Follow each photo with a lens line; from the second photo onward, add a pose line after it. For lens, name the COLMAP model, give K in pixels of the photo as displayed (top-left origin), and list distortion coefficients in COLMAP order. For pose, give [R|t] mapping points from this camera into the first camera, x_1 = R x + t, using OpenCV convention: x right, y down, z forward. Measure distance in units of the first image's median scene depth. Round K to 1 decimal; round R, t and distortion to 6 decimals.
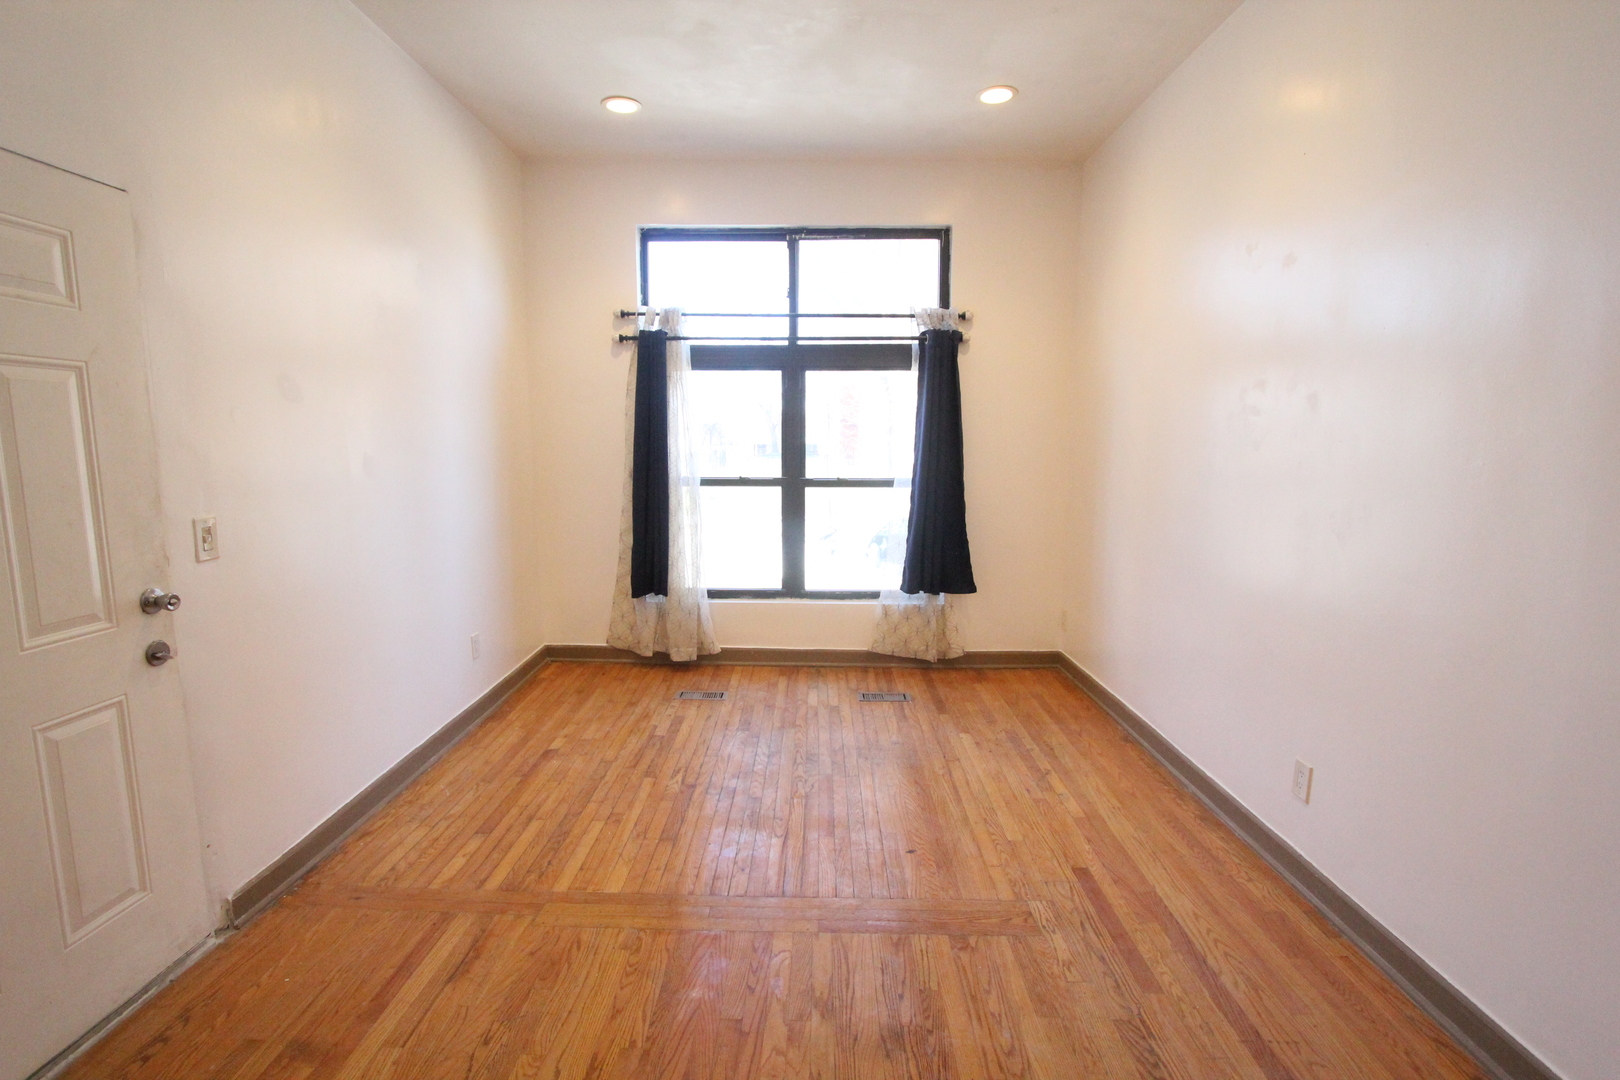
lens RADIAL K [[745.7, 0, 808.5], [0, 745.7, 537.0], [0, 0, 1]] dist [-0.022712, 0.002362]
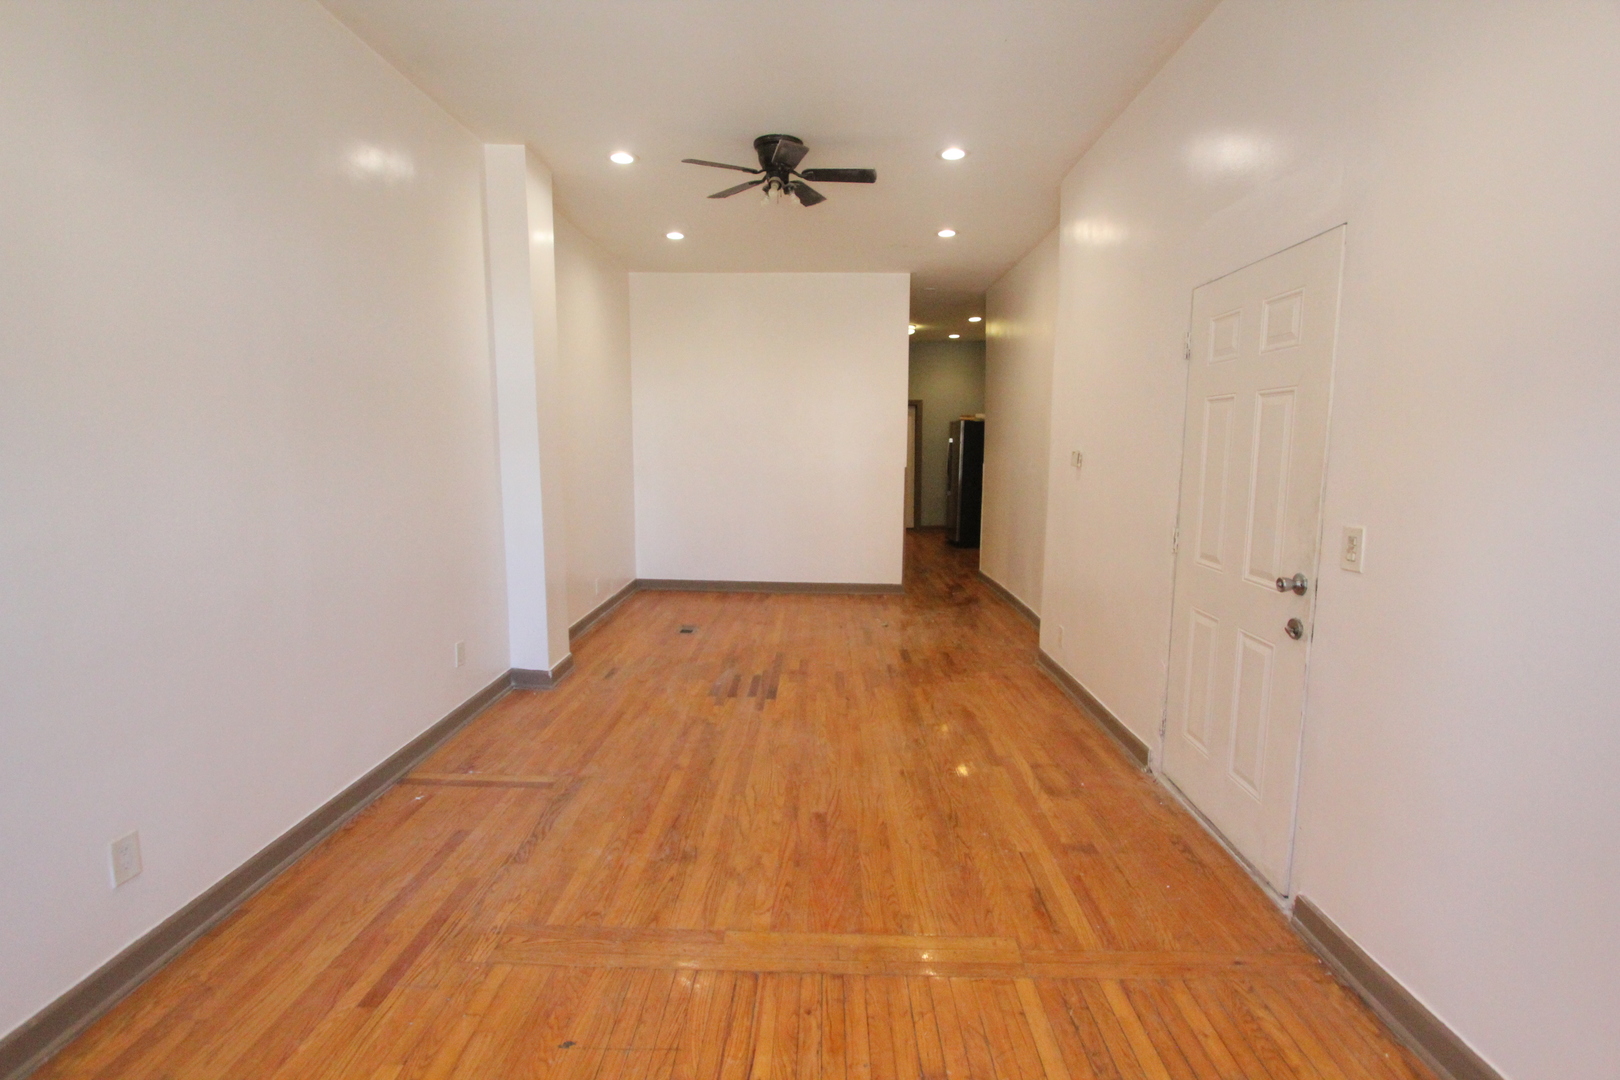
lens RADIAL K [[745.7, 0, 807.0], [0, 745.7, 542.3], [0, 0, 1]] dist [-0.022712, 0.002362]
pose [[-0.999939, -0.004244, 0.010218, -0.112345], [-0.001474, 0.966394, 0.257062, -0.255101], [-0.010966, 0.257031, -0.966341, 1.951372]]
